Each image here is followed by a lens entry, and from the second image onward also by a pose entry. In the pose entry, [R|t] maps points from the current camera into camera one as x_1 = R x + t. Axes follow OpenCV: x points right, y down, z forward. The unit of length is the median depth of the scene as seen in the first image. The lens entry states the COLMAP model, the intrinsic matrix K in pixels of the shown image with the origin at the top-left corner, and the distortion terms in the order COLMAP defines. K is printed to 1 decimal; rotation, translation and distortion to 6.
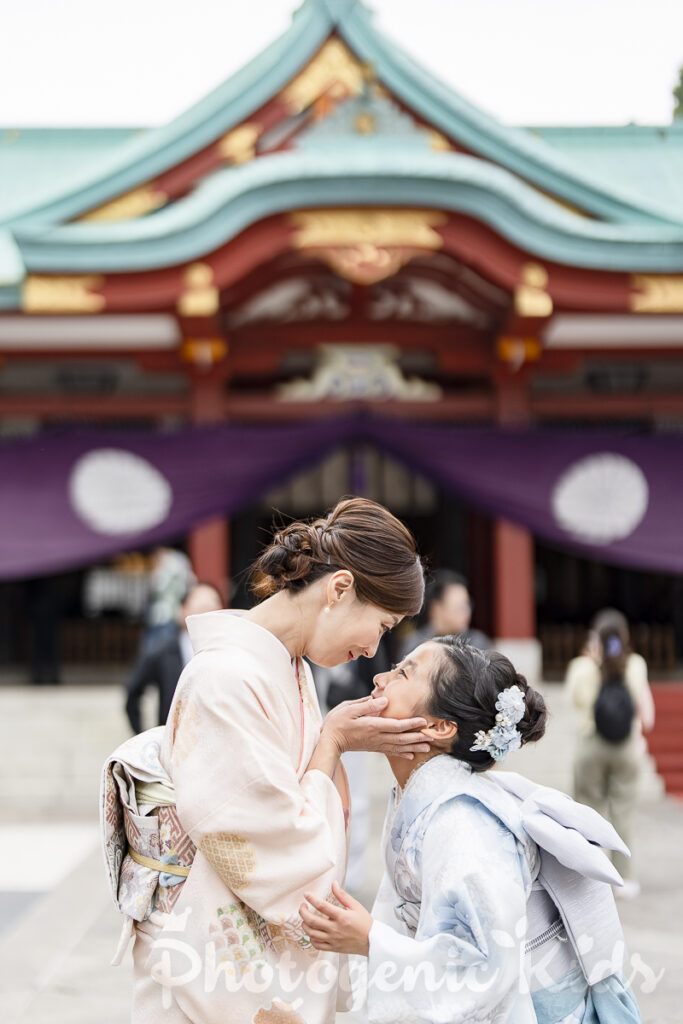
lens RADIAL K [[1600.9, 0, 303.0], [0, 1600.9, 572.3], [0, 0, 1]] dist [0.014221, 0.093957]
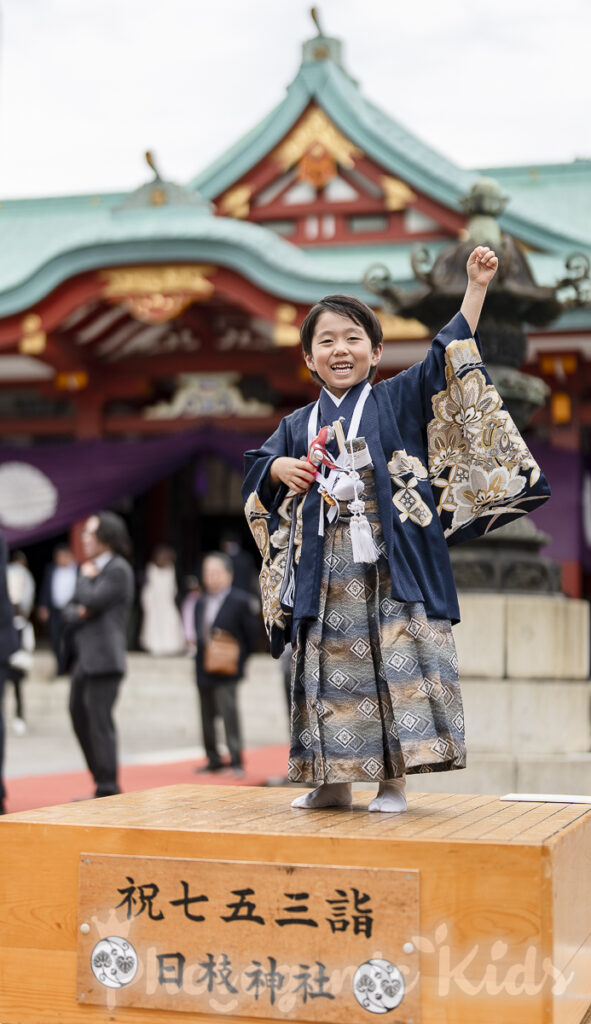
lens RADIAL K [[1588.3, 0, 315.4], [0, 1588.3, 512.0], [0, 0, 1]] dist [-0.012139, 0.048852]
pose [[0.958755, -0.002751, -0.284219, 0.476194], [-0.009993, 0.999009, -0.043379, 0.015535], [0.284056, 0.044430, 0.957778, -0.125946]]
